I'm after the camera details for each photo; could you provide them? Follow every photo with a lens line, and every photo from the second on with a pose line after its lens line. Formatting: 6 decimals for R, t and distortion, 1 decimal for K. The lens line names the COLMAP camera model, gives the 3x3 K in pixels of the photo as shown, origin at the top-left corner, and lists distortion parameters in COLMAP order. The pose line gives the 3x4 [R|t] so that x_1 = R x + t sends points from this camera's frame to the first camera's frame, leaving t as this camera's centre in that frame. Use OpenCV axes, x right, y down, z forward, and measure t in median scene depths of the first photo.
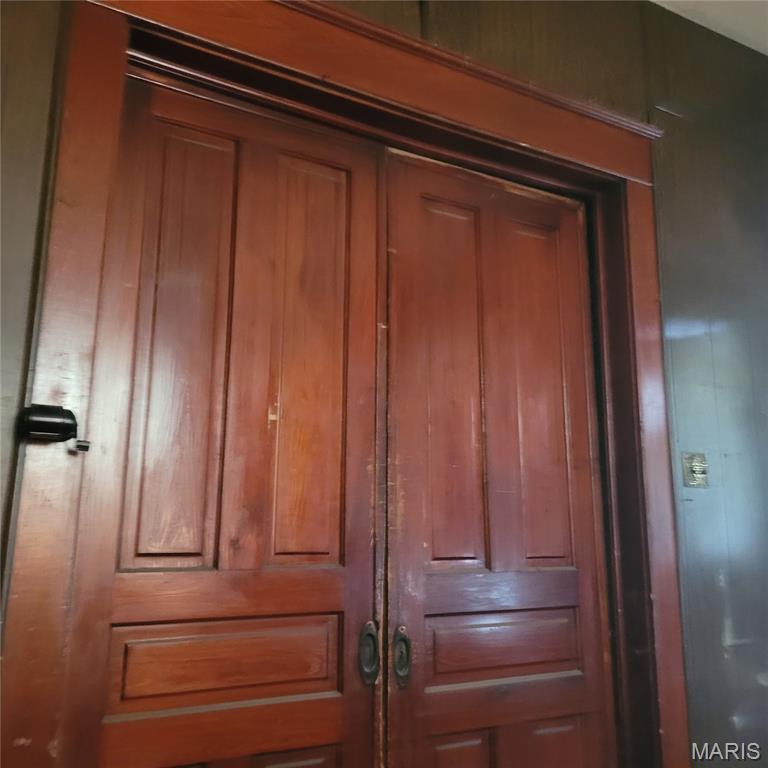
lens RADIAL K [[764.1, 0, 376.1], [0, 764.1, 384.2], [0, 0, 1]] dist [0.051804, -0.041400]
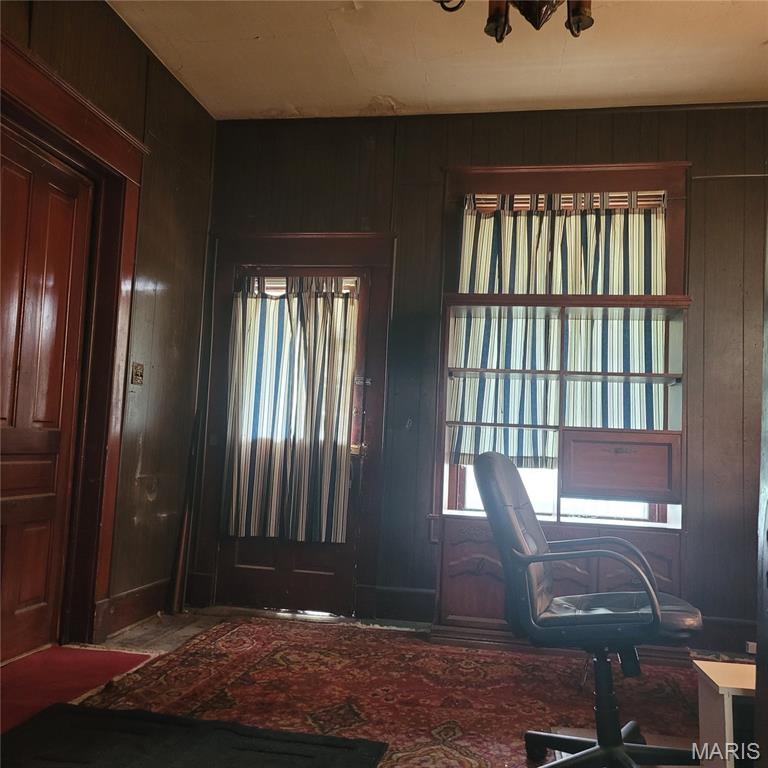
lens RADIAL K [[764.1, 0, 376.1], [0, 764.1, 384.2], [0, 0, 1]] dist [0.051804, -0.041400]
pose [[0.651633, 0.095526, 0.752496, -0.469850], [-0.194957, 0.979804, 0.044444, -0.036819], [-0.733053, -0.175665, 0.657096, -0.429094]]
